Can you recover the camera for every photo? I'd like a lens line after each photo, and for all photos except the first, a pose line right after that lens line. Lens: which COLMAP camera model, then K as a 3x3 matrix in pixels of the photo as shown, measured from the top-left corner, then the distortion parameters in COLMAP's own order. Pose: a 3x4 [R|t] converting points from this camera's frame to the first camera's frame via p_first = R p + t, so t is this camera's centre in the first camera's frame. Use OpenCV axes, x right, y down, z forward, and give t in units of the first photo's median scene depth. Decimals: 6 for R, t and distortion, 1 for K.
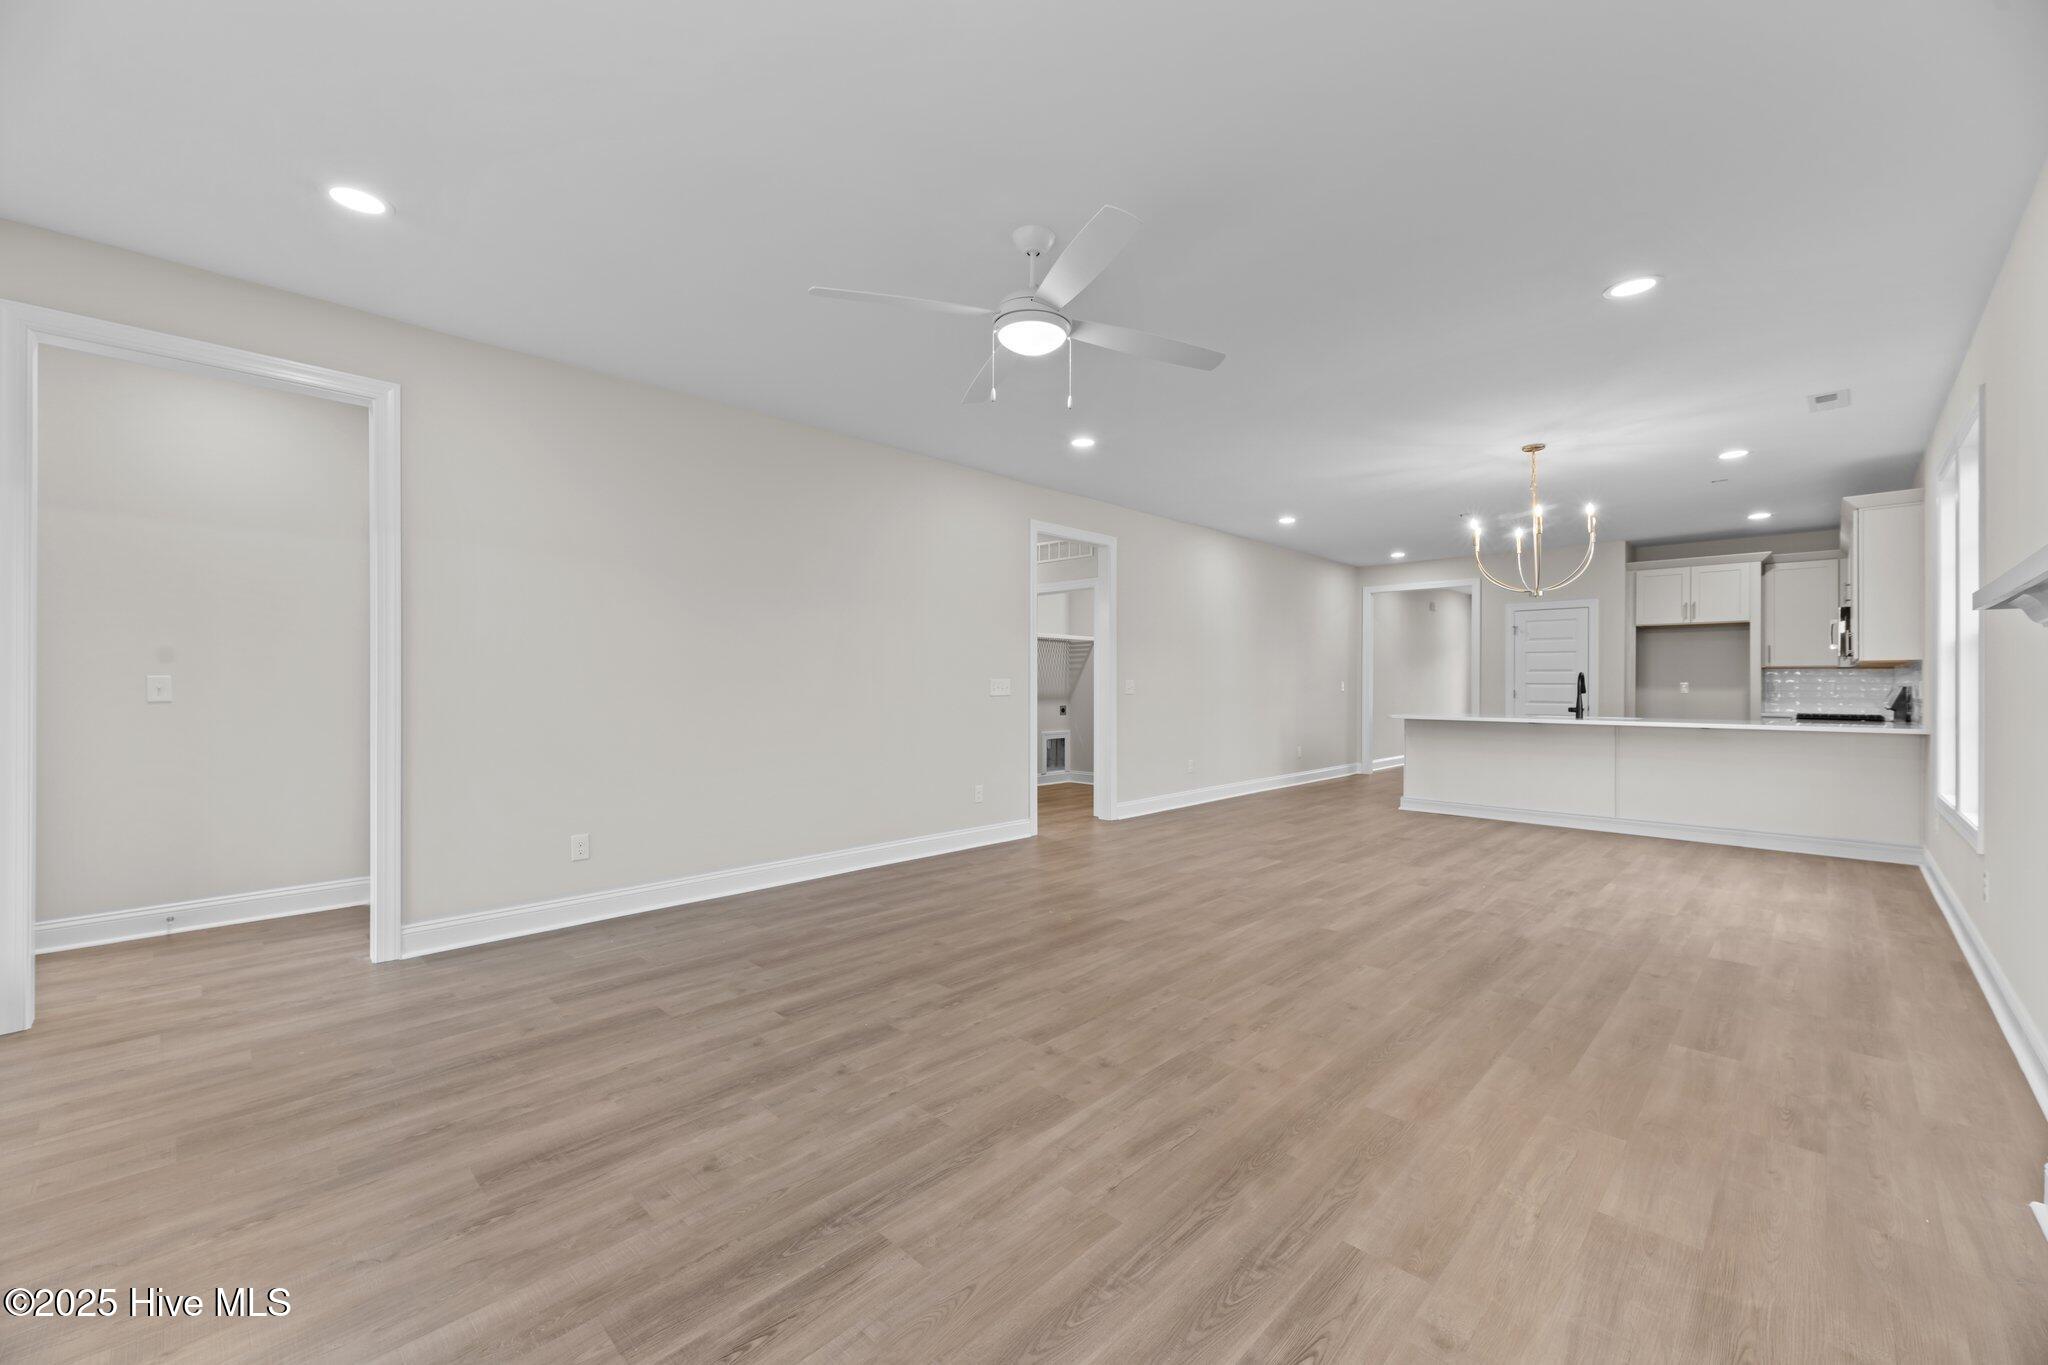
lens RADIAL K [[818.4, 0, 1019.1], [0, 818.4, 677.1], [0, 0, 1]] dist [0.018441, -0.003612]
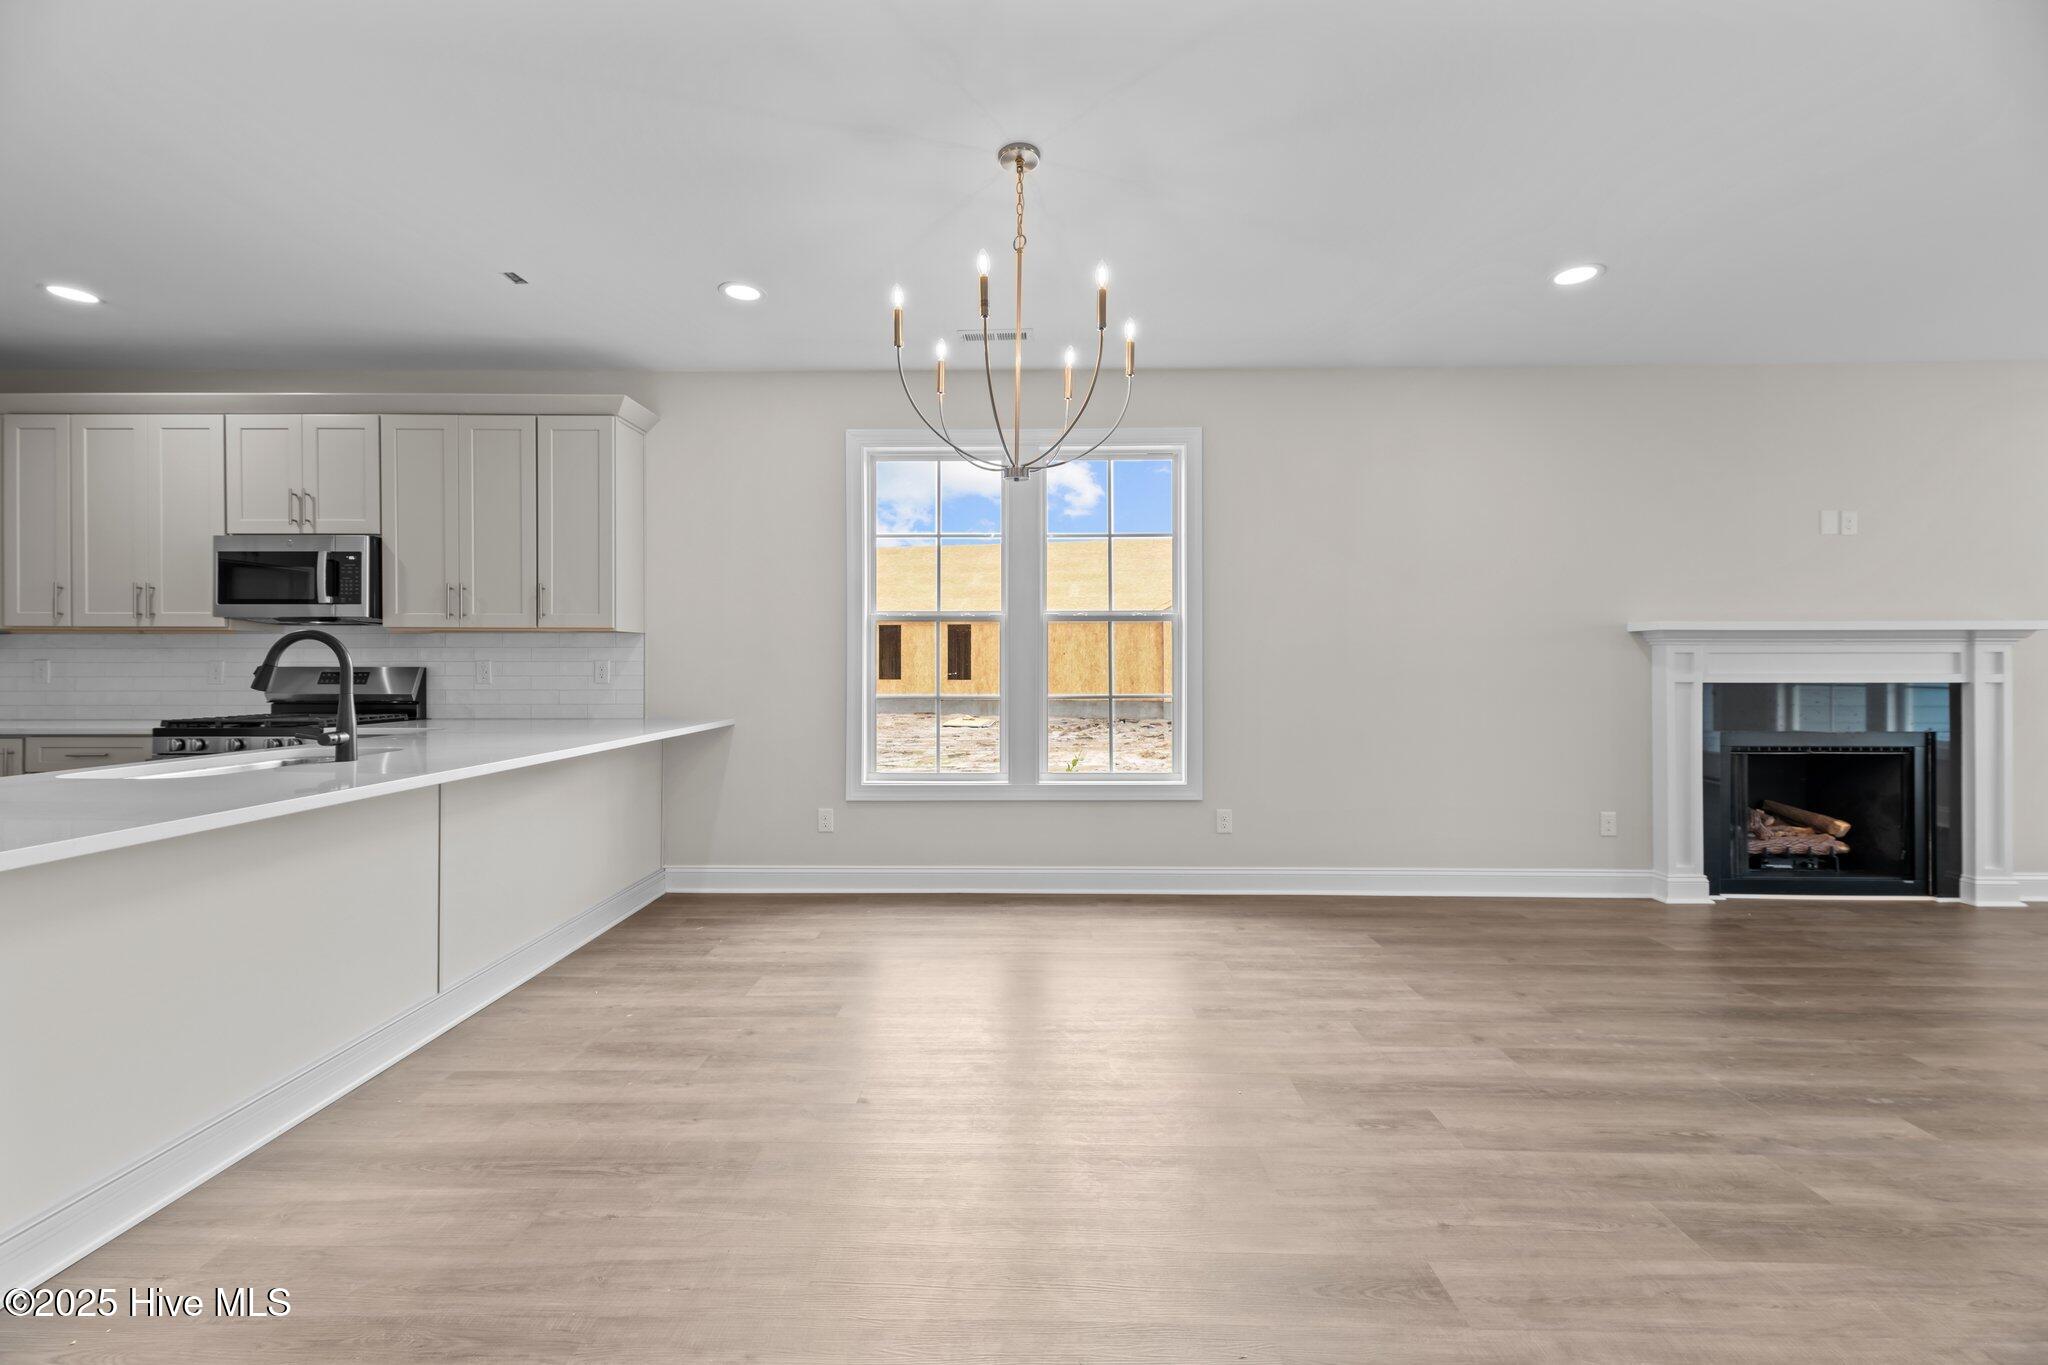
lens RADIAL K [[818.4, 0, 1024.4], [0, 818.4, 666.1], [0, 0, 1]] dist [0.018441, -0.003612]
pose [[-0.688771, -0.002074, 0.724976, 0.224702], [-0.007945, 0.999957, -0.004688, 0.008566], [-0.724935, -0.008989, -0.688758, 1.047008]]
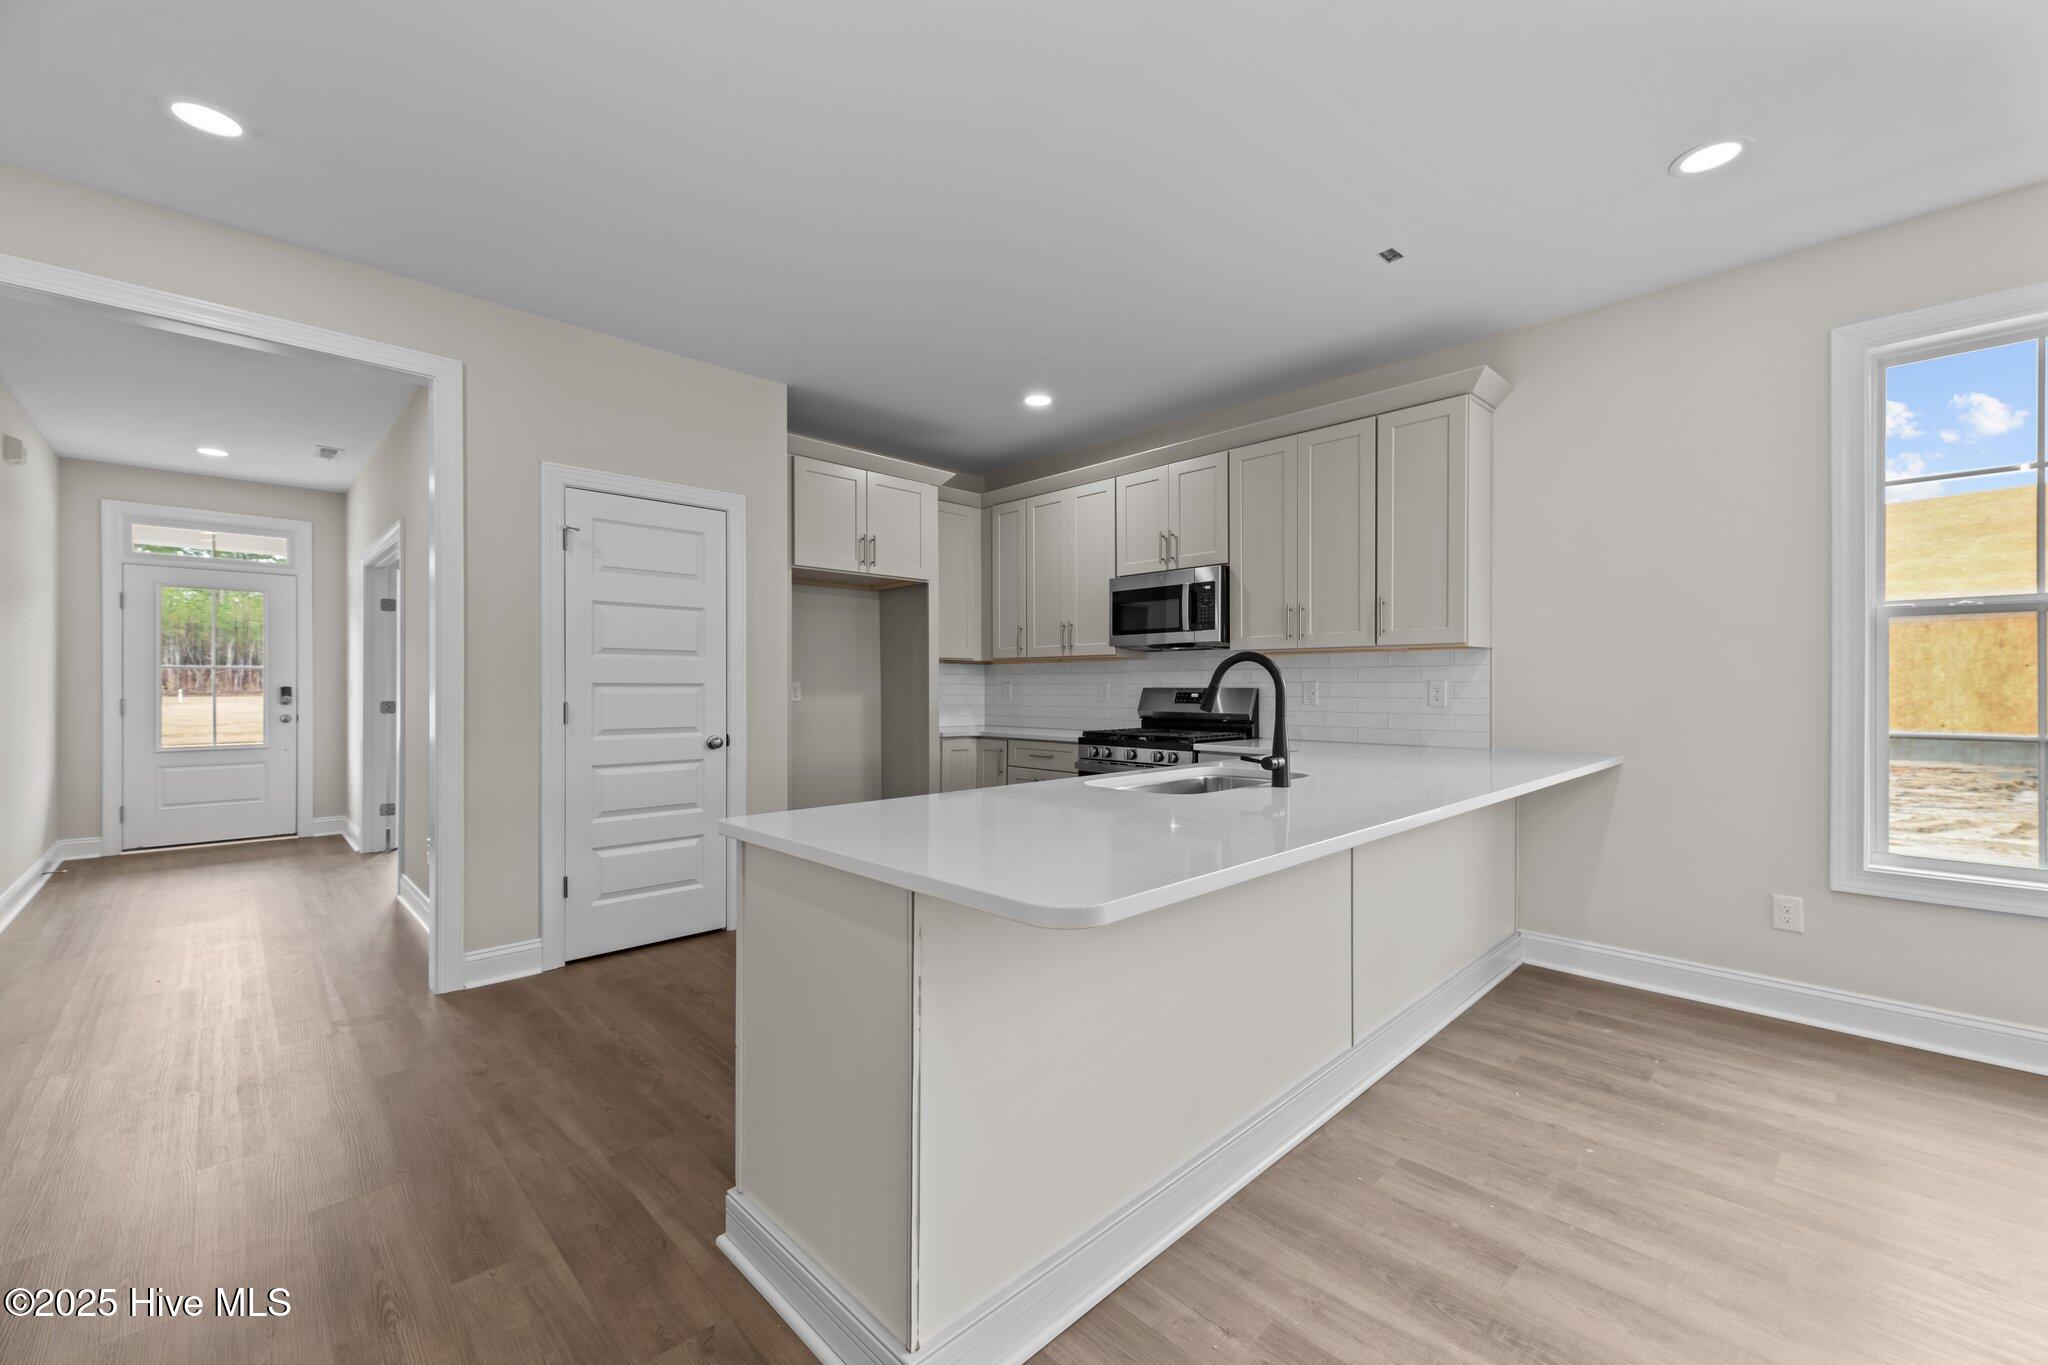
lens RADIAL K [[824.7, 0, 1025.0], [0, 824.7, 684.7], [0, 0, 1]] dist [0.011722, -0.001092]
pose [[0.026438, 0.000170, 0.999650, 0.341070], [-0.008009, 0.999968, 0.000042, 0.008766], [-0.999618, -0.008007, 0.026438, 1.111375]]
